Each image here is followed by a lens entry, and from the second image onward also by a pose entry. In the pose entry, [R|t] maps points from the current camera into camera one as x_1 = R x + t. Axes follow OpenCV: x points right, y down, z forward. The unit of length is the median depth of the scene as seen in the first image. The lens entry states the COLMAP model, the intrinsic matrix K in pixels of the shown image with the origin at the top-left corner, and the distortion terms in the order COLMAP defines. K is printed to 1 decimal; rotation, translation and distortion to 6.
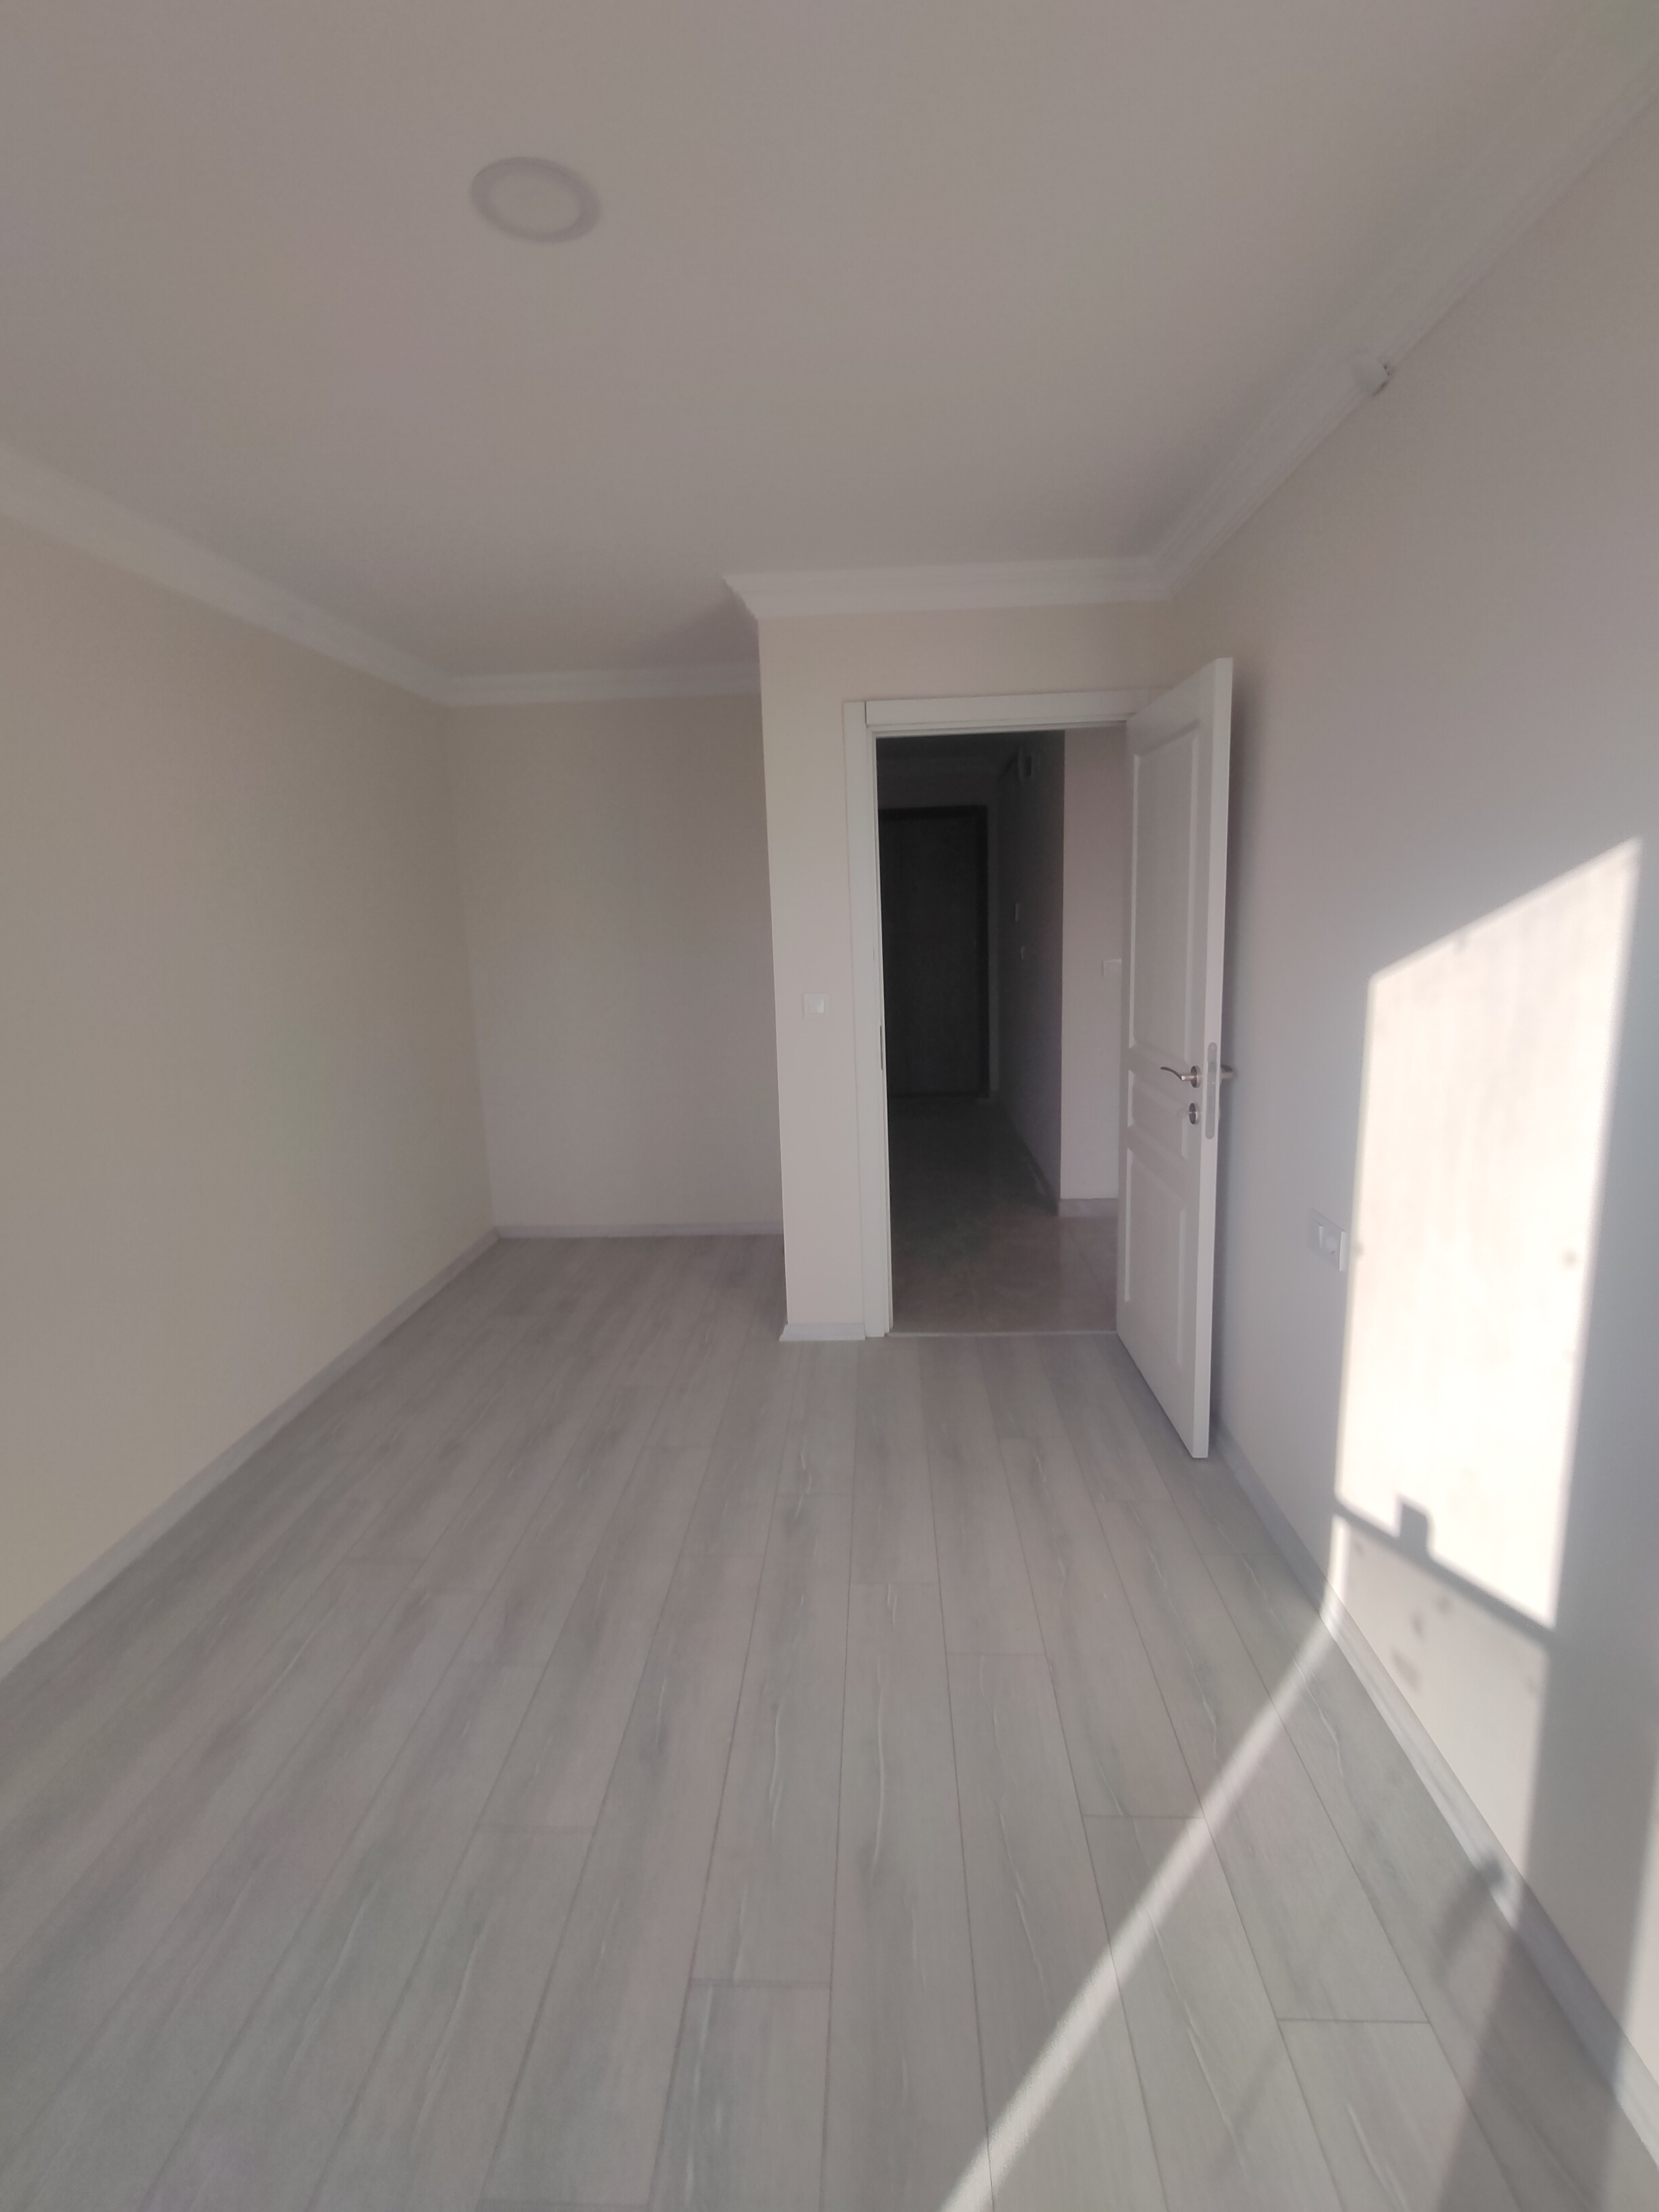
lens RADIAL K [[1023.1, 0, 841.8], [0, 1023.1, 1104.5], [0, 0, 1]] dist [0.002123, -0.000986]
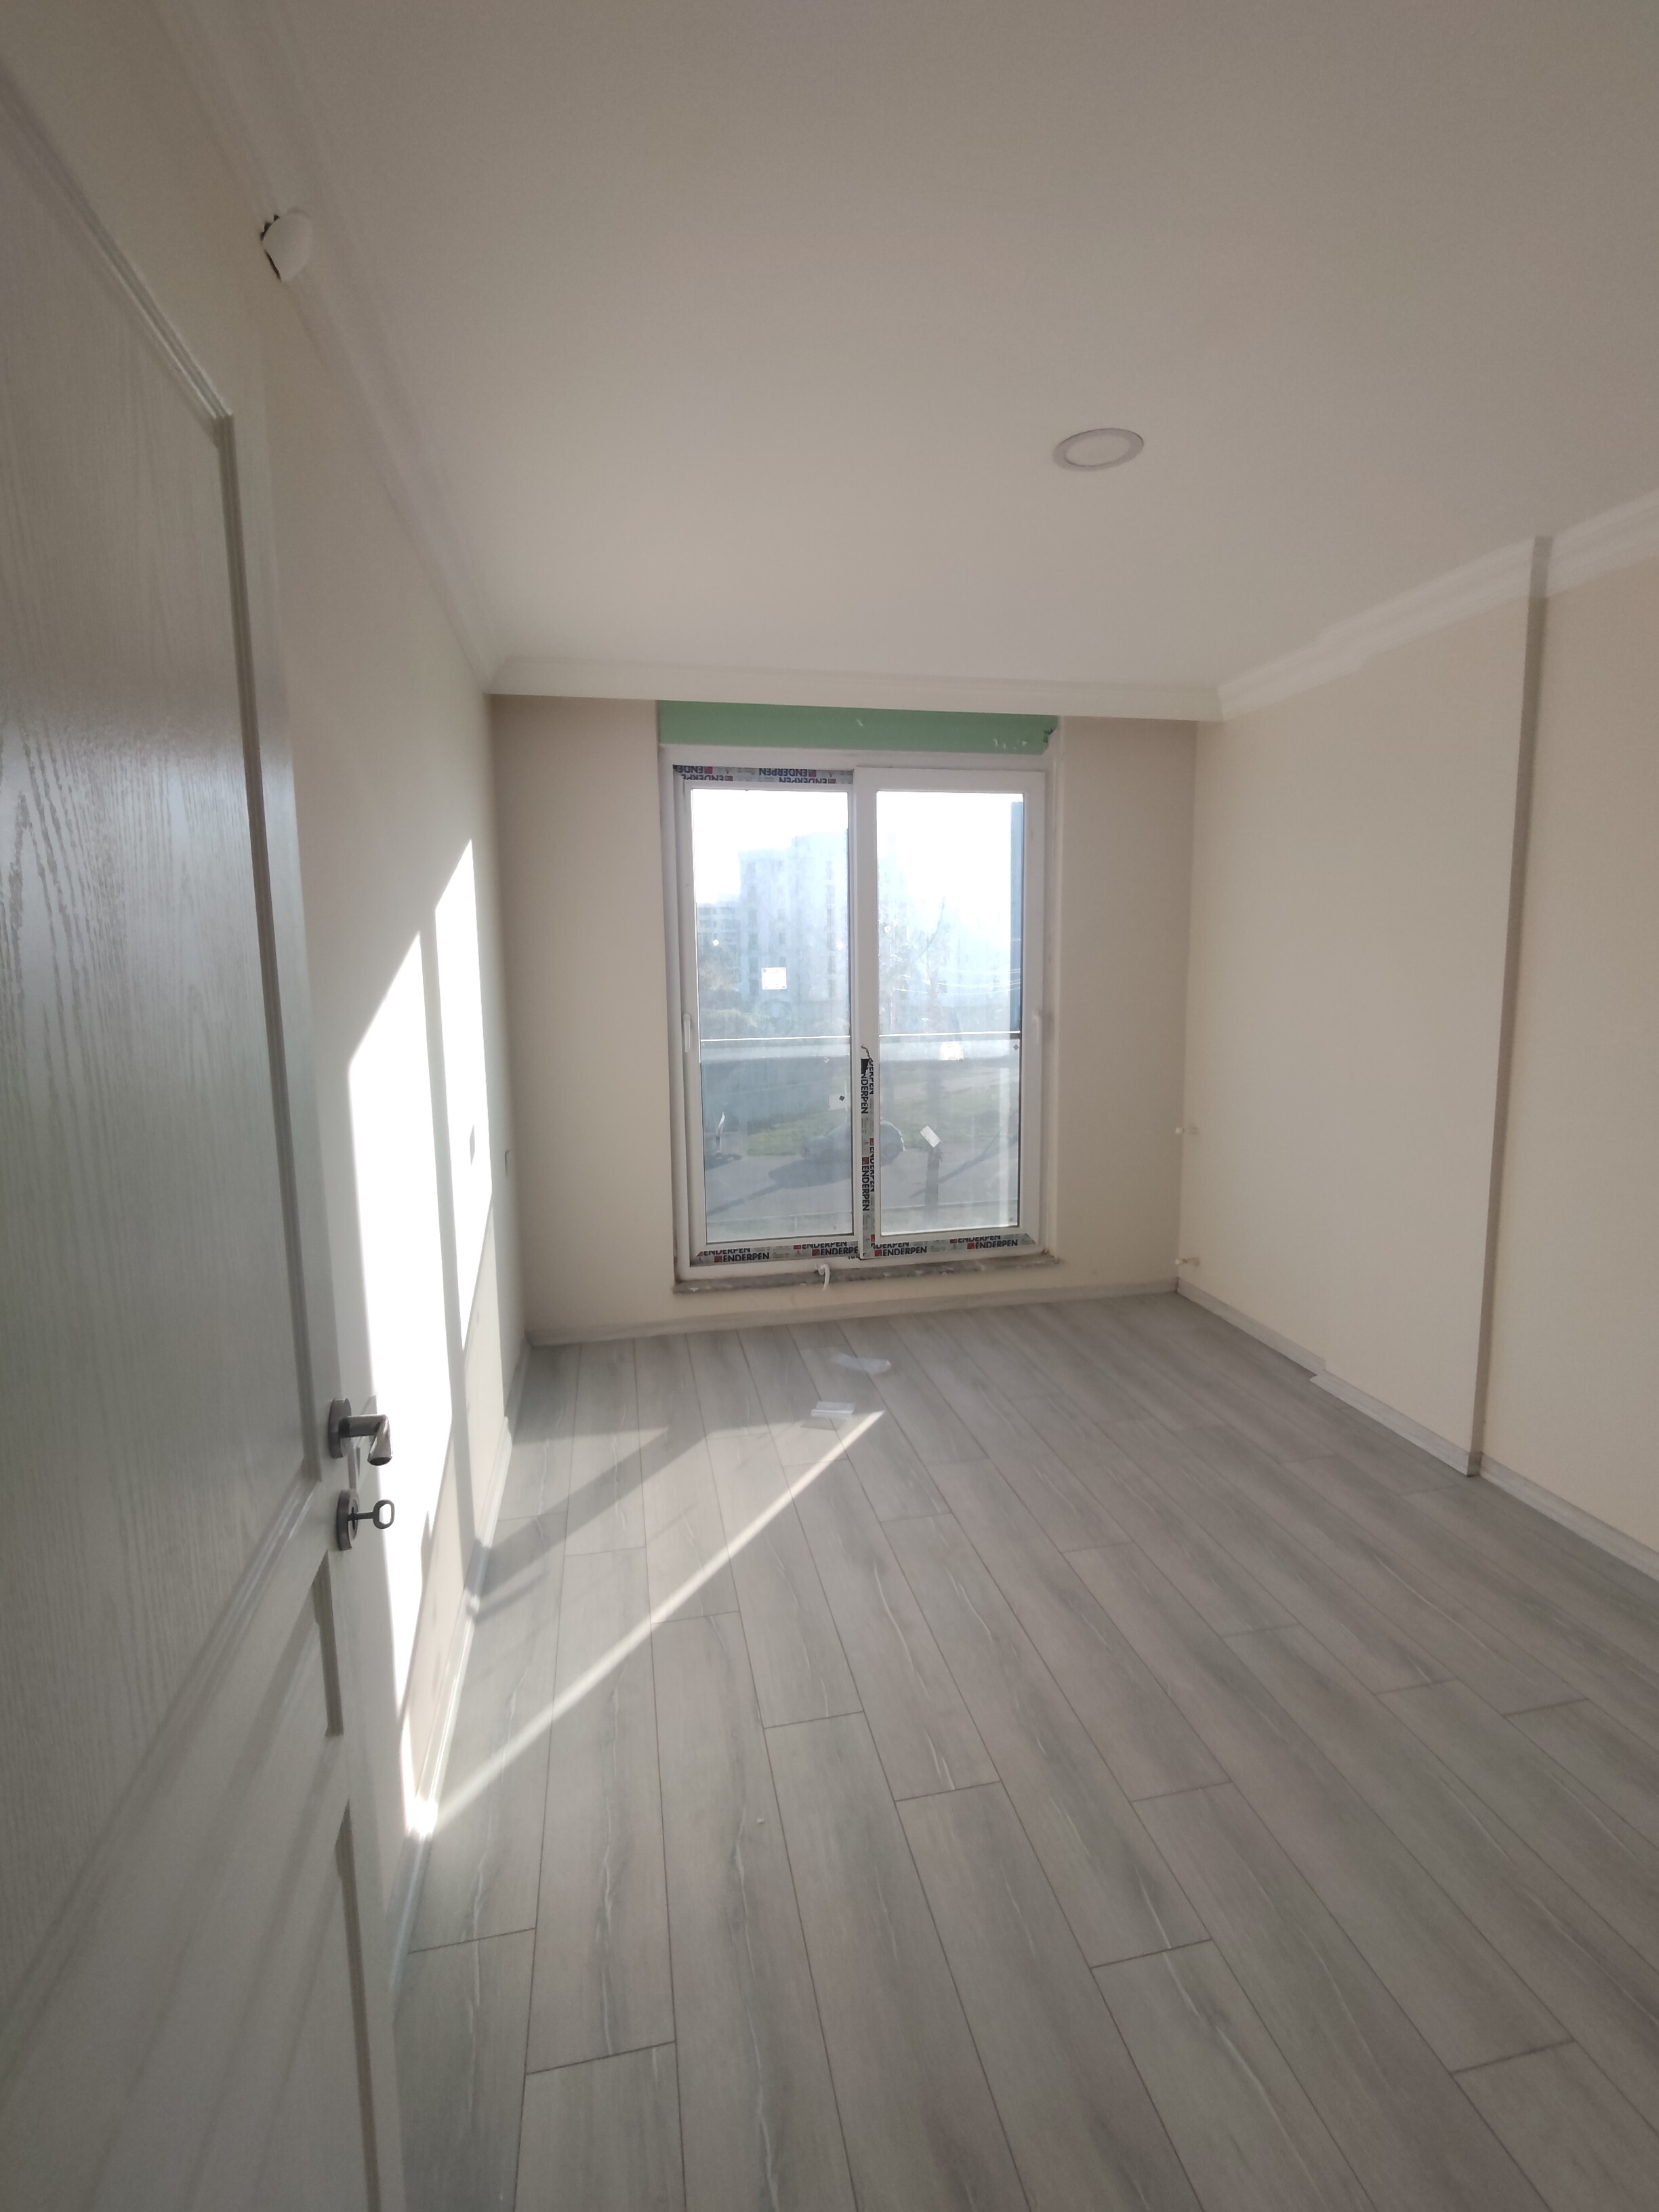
lens RADIAL K [[1023.1, 0, 841.8], [0, 1023.1, 1104.5], [0, 0, 1]] dist [0.002123, -0.000986]
pose [[-0.966211, 0.081157, -0.244644, 0.338794], [-0.006026, 0.941765, 0.336217, -0.366187], [0.257683, 0.326331, -0.909455, 1.825962]]
